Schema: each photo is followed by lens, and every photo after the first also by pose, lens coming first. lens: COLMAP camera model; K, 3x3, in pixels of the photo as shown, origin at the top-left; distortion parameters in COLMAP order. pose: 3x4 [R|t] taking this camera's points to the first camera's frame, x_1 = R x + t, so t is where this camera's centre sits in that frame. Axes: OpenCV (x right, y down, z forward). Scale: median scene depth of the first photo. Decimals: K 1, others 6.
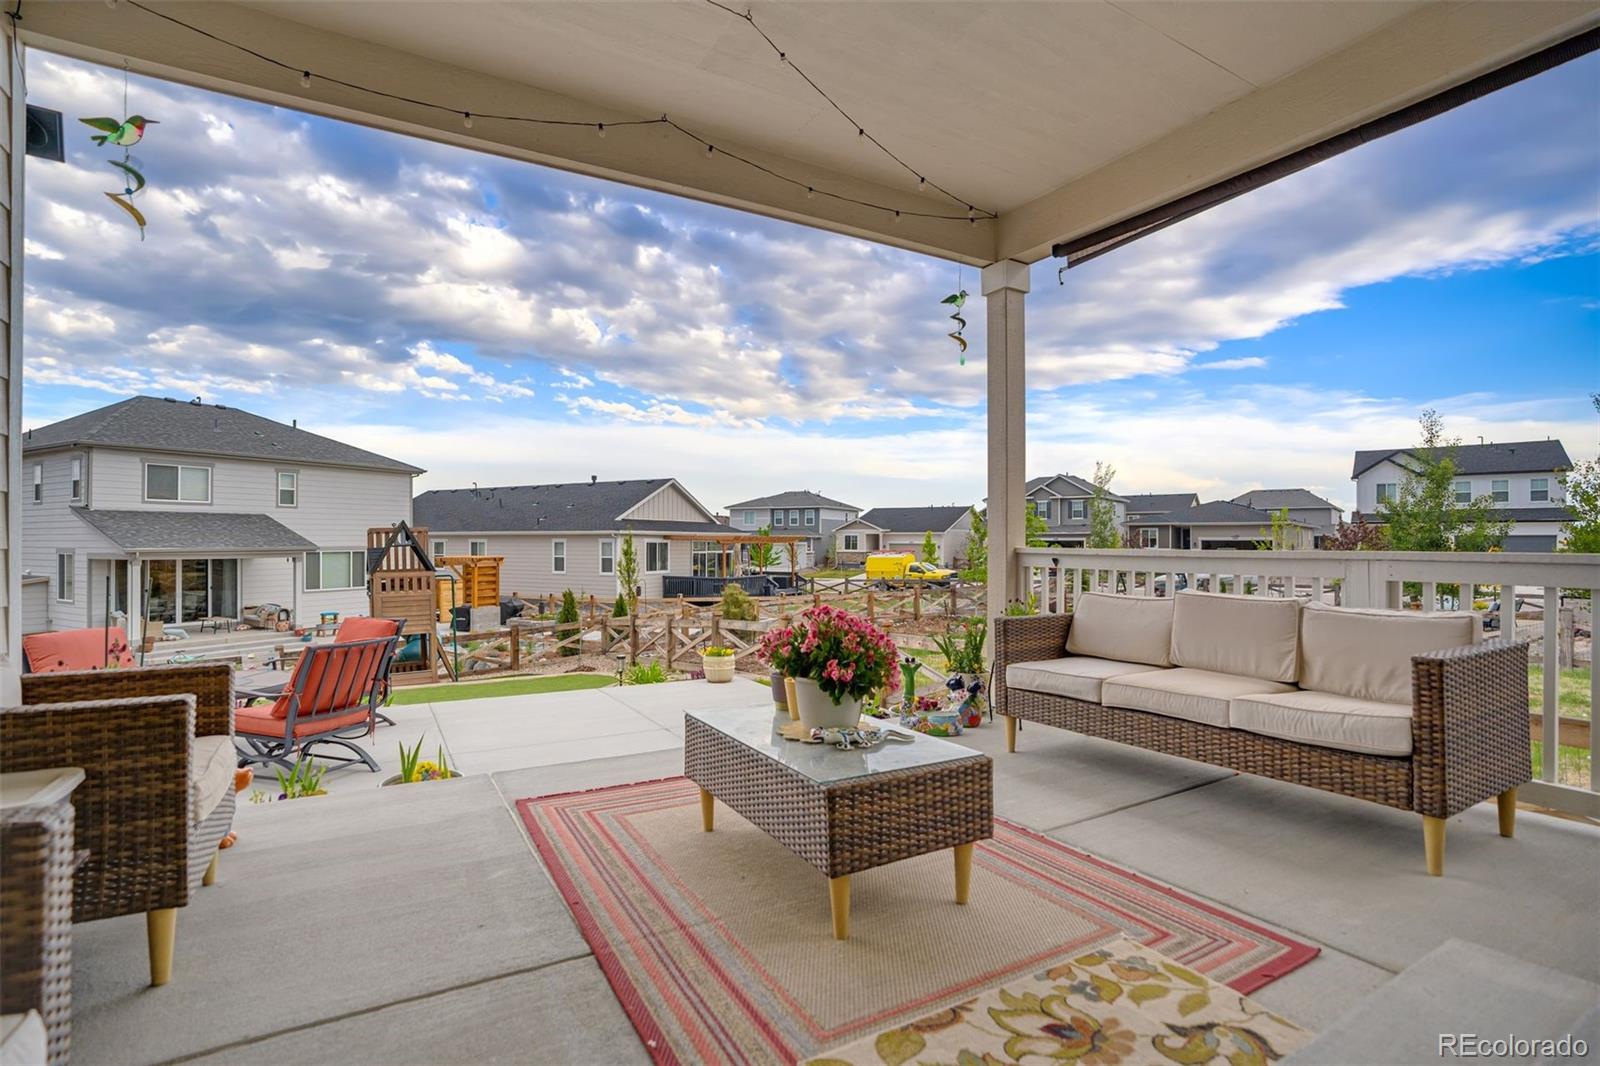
lens RADIAL K [[774.6, 0, 800.0], [0, 774.6, 533.0], [0, 0, 1]] dist [-0.033215, 0.000613]
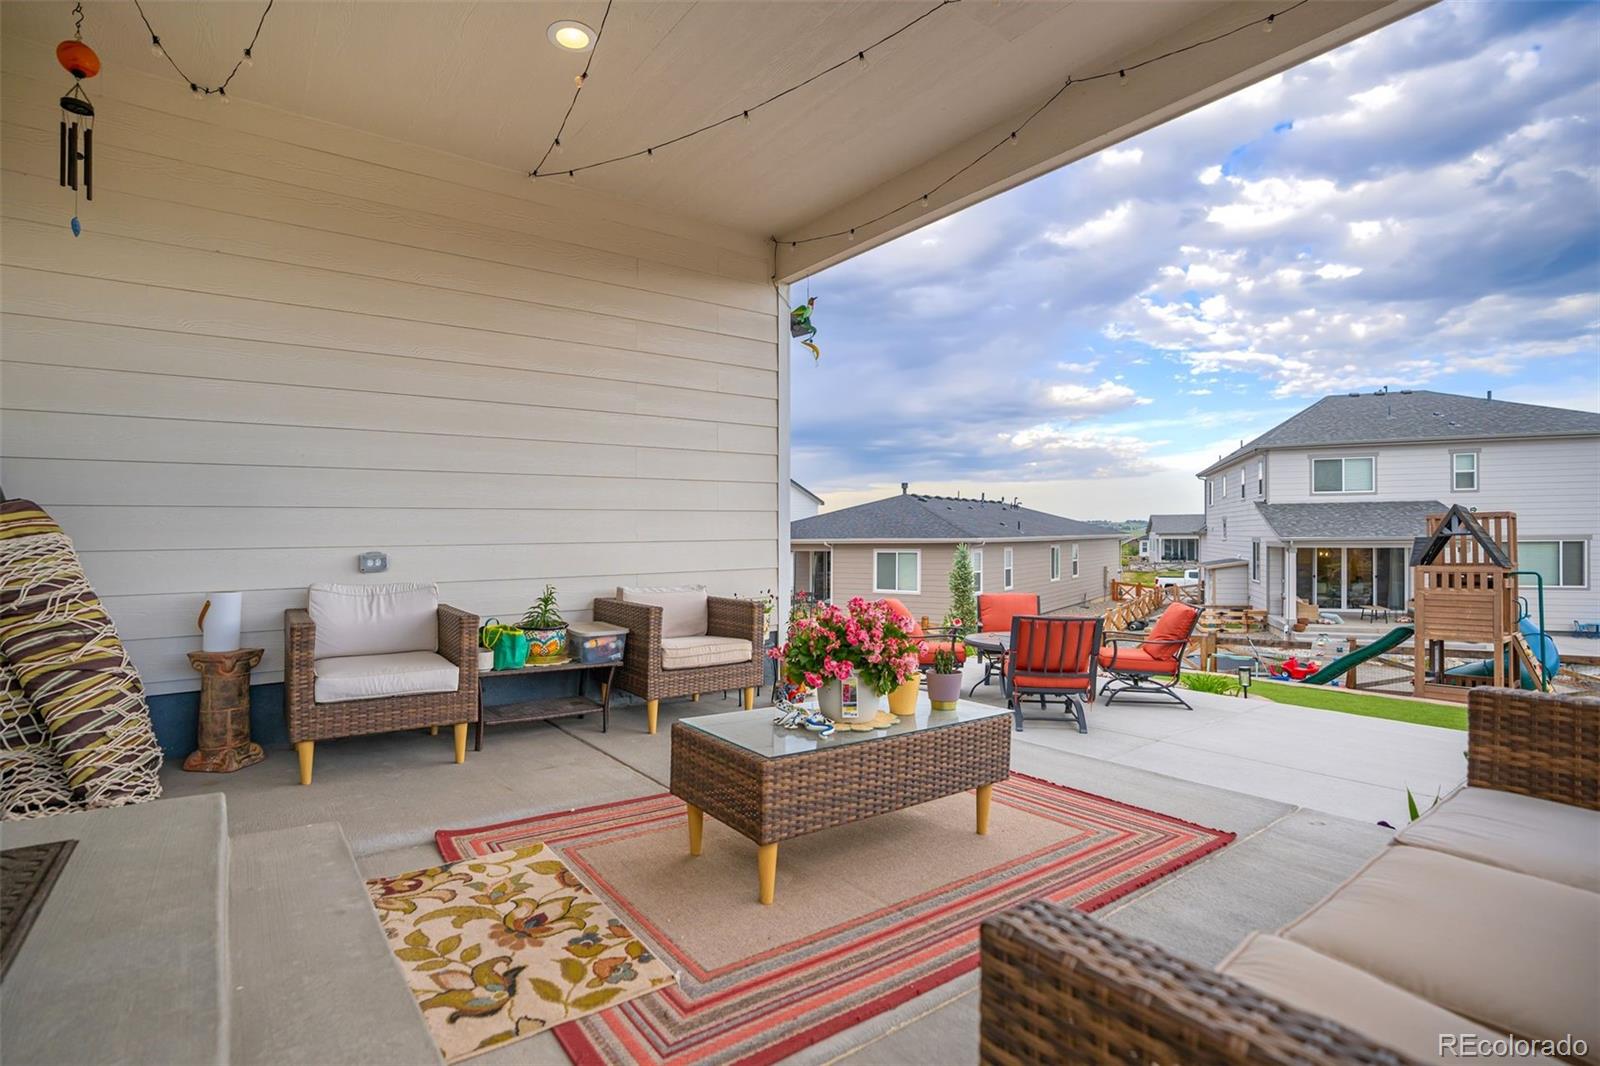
lens RADIAL K [[751.8, 0, 758.0], [0, 751.8, 536.2], [0, 0, 1]] dist [-0.017225, 0.001302]
pose [[0.090083, -0.000819, -0.995934, 0.119985], [0.021634, 0.999765, 0.001135, 0.000246], [0.995699, -0.021649, 0.090079, 0.092750]]
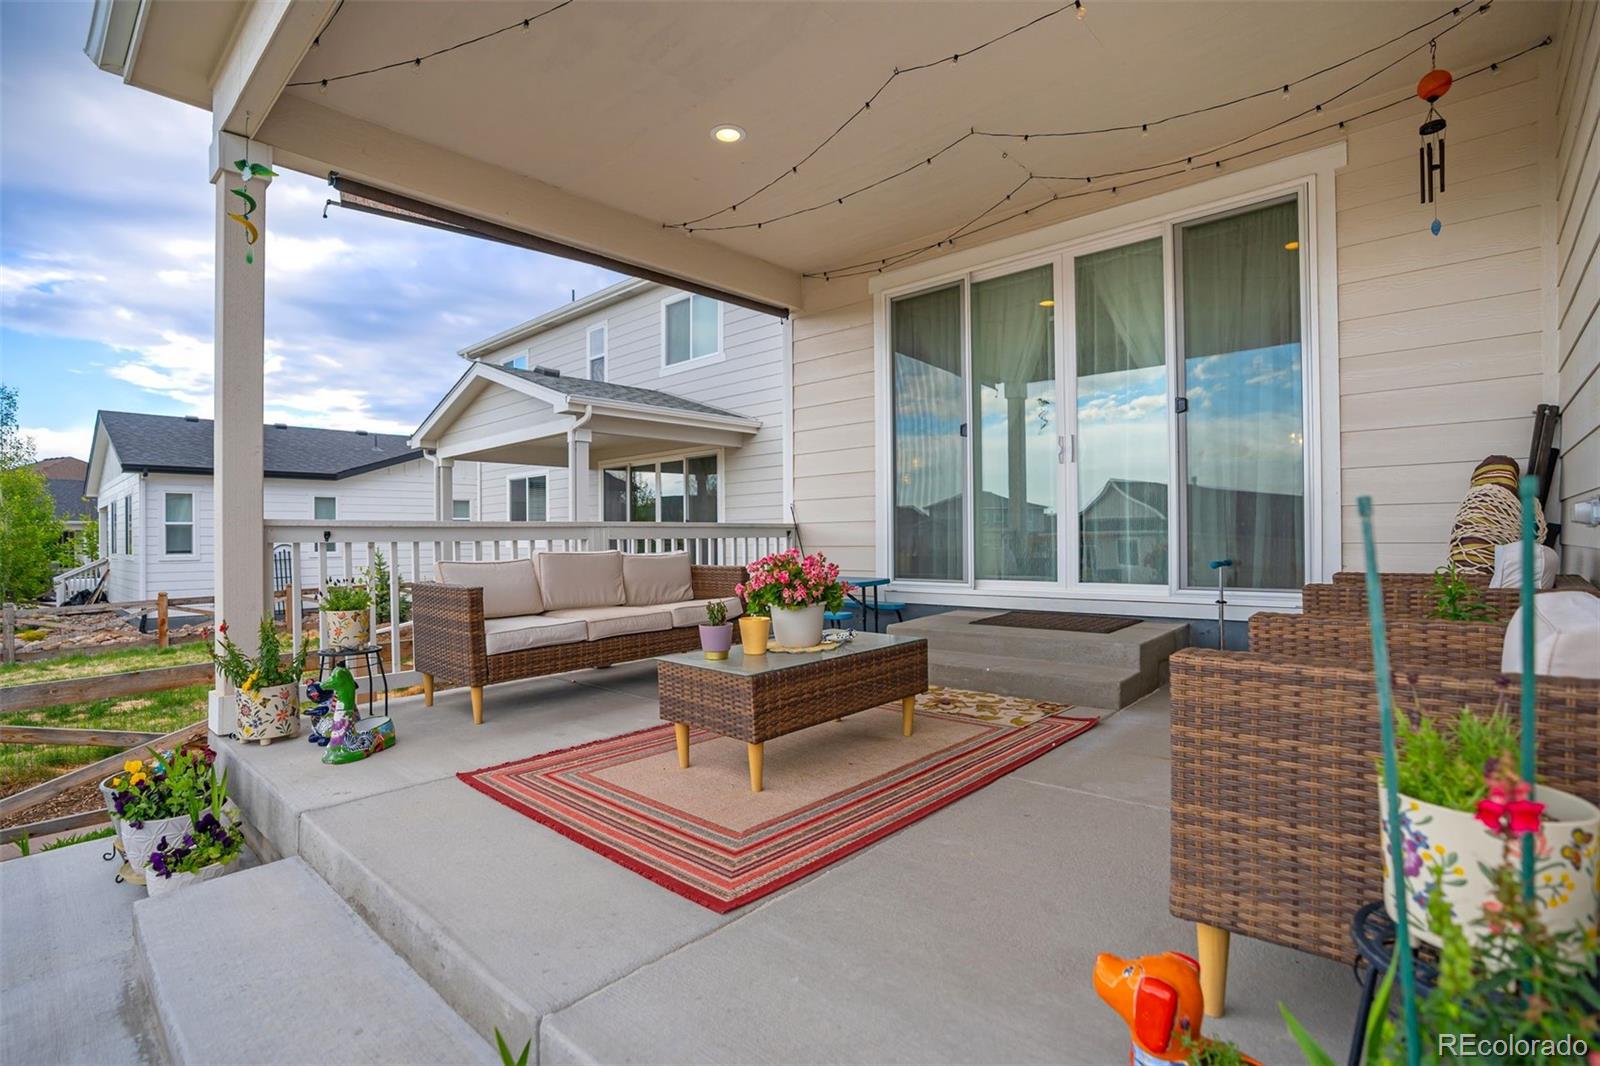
lens RADIAL K [[774.6, 0, 800.0], [0, 774.6, 533.0], [0, 0, 1]] dist [-0.033215, 0.000613]
pose [[-0.309357, 0.004814, 0.950934, -0.138813], [-0.003105, 0.999977, -0.006072, 0.008193], [-0.950941, -0.004831, -0.309335, 0.163043]]
